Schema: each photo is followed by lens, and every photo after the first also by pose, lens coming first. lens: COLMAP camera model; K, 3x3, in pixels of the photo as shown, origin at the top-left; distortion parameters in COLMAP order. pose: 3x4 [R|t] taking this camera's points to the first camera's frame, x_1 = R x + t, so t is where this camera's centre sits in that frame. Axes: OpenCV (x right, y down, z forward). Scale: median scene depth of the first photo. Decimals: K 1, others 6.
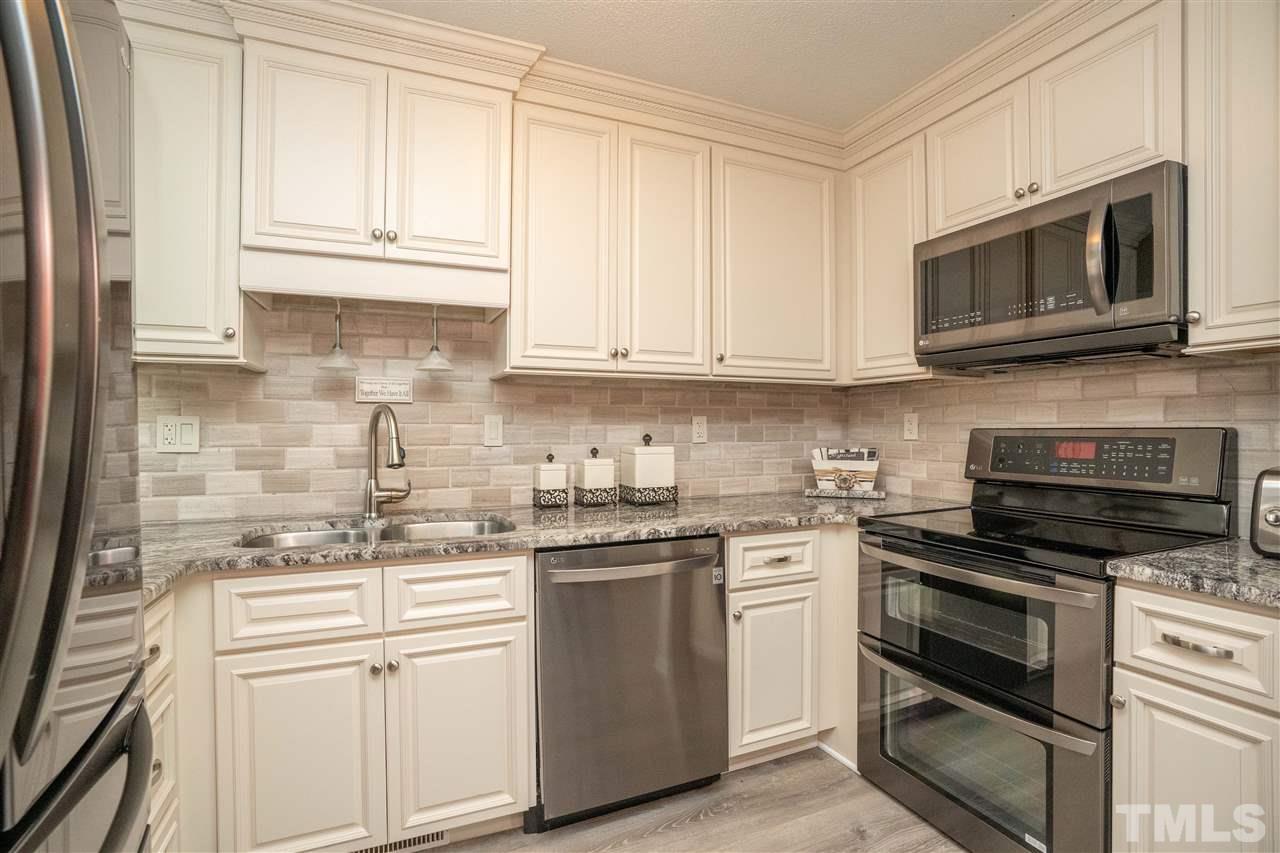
lens RADIAL K [[593.3, 0, 628.6], [0, 593.3, 424.6], [0, 0, 1]] dist [-0.047328, 0.011659]
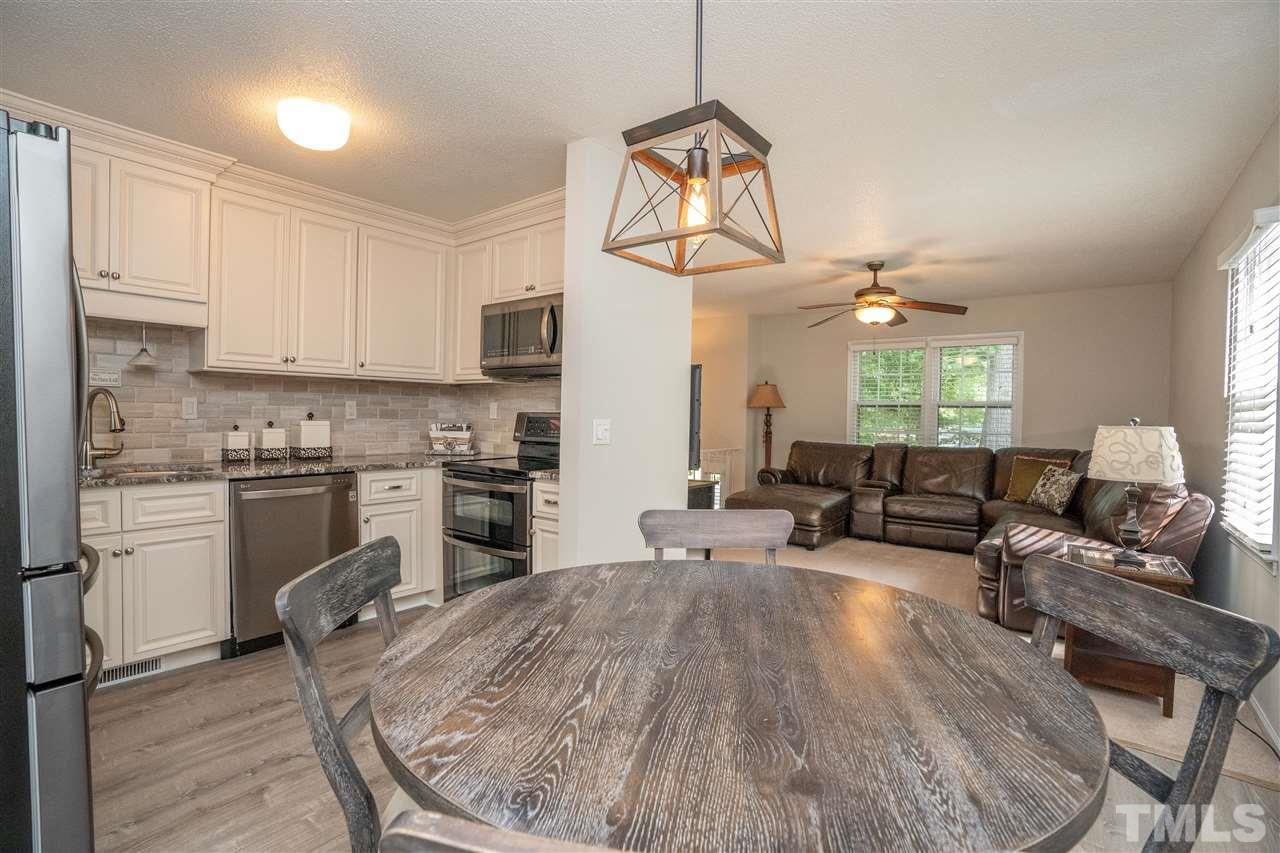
lens RADIAL K [[593.3, 0, 626.0], [0, 593.3, 426.1], [0, 0, 1]] dist [-0.047328, 0.011659]
pose [[0.882397, 0.005554, 0.470473, 0.045914], [-0.018018, 0.999596, 0.021993, 0.004273], [-0.470160, -0.027883, 0.882140, -0.801283]]
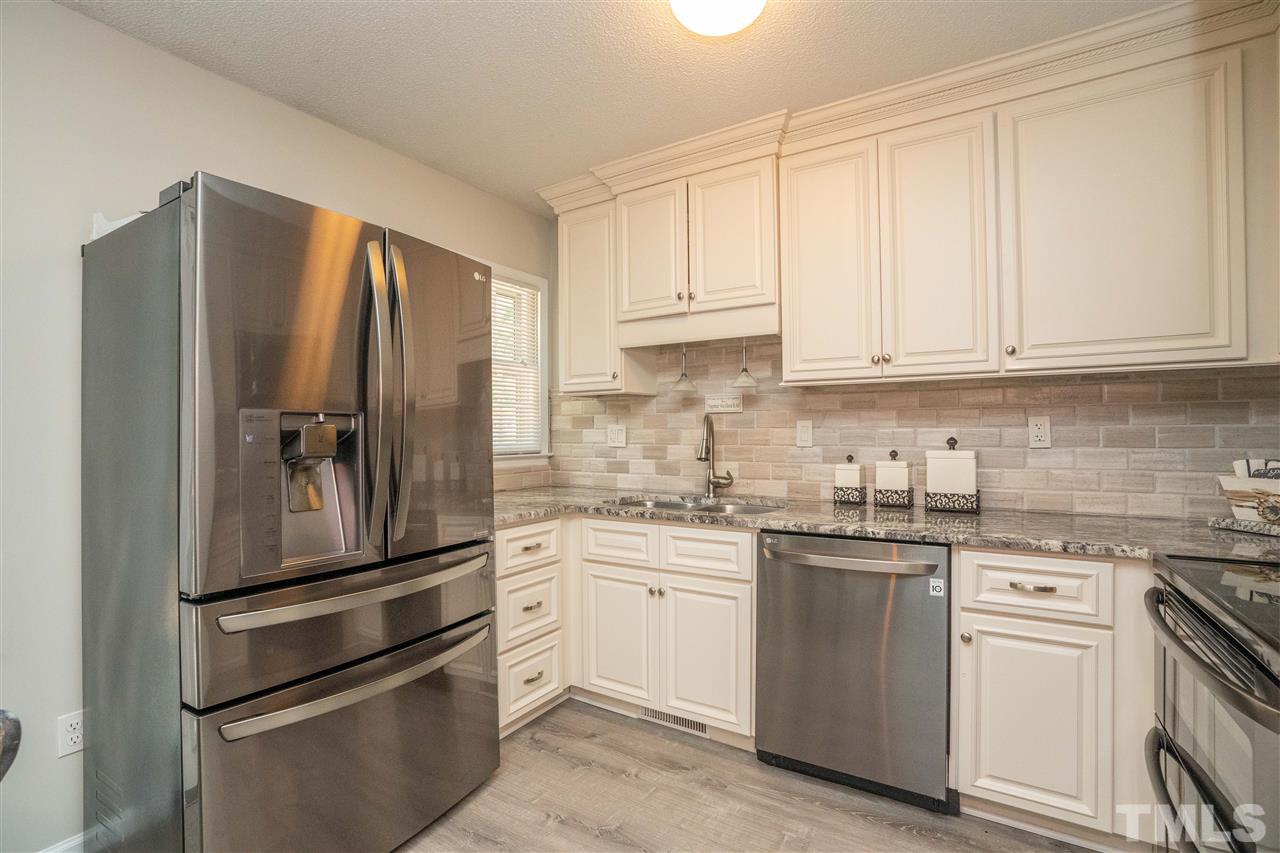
lens RADIAL K [[593.3, 0, 648.4], [0, 593.3, 425.4], [0, 0, 1]] dist [-0.047328, 0.011659]
pose [[0.575368, -0.011099, -0.817819, 0.616720], [0.009018, 0.999933, -0.007227, -0.000648], [0.817845, -0.003217, 0.575430, 0.080954]]
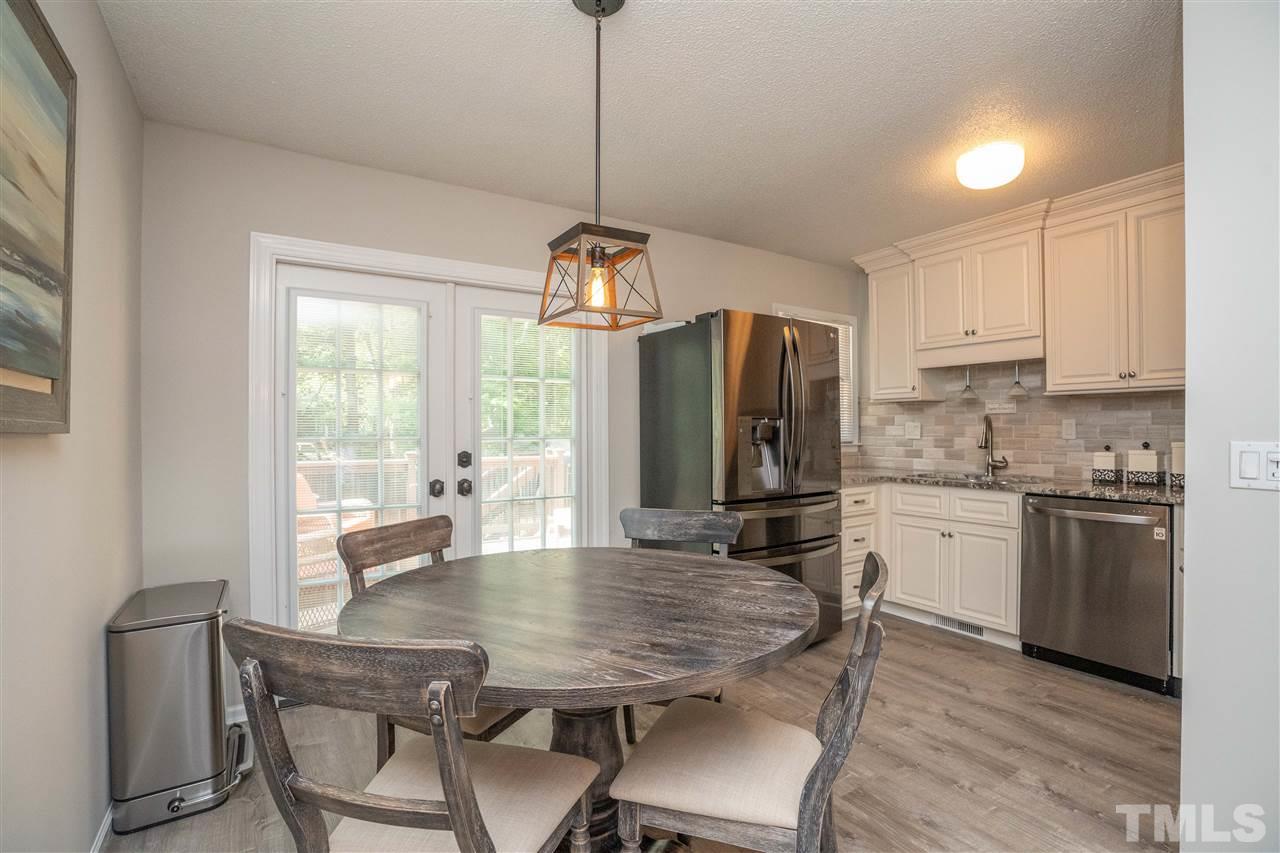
lens RADIAL K [[593.3, 0, 645.6], [0, 593.3, 430.0], [0, 0, 1]] dist [-0.047328, 0.011659]
pose [[0.169699, 0.000968, -0.985496, 1.209396], [0.008188, 0.999964, 0.002392, -0.000621], [0.985462, -0.008475, 0.169684, -0.394159]]
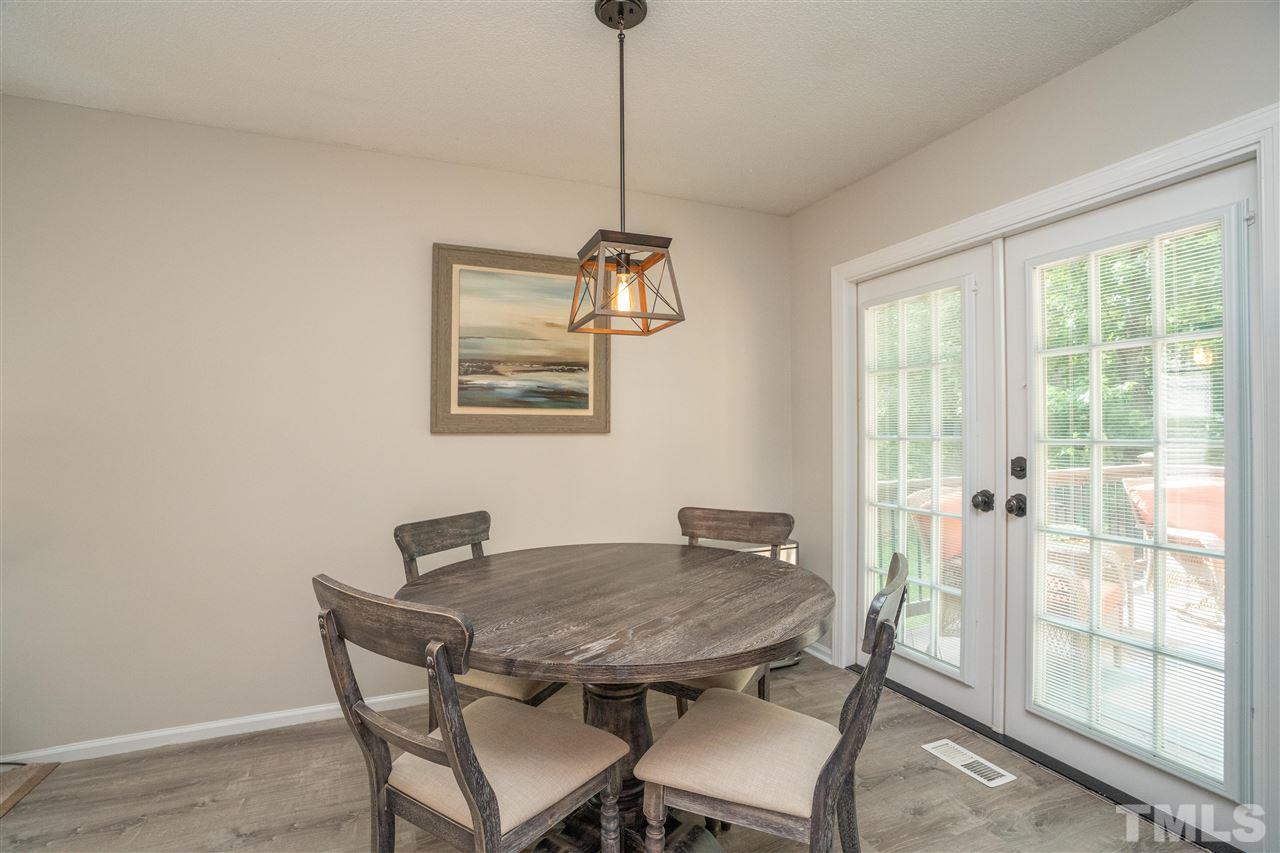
lens RADIAL K [[593.3, 0, 619.7], [0, 593.3, 417.0], [0, 0, 1]] dist [-0.047328, 0.011659]
pose [[-0.999612, 0.009536, 0.026183, 0.362136], [0.008806, 0.999573, -0.027856, 0.001818], [-0.026438, -0.027614, -0.999269, 0.540303]]
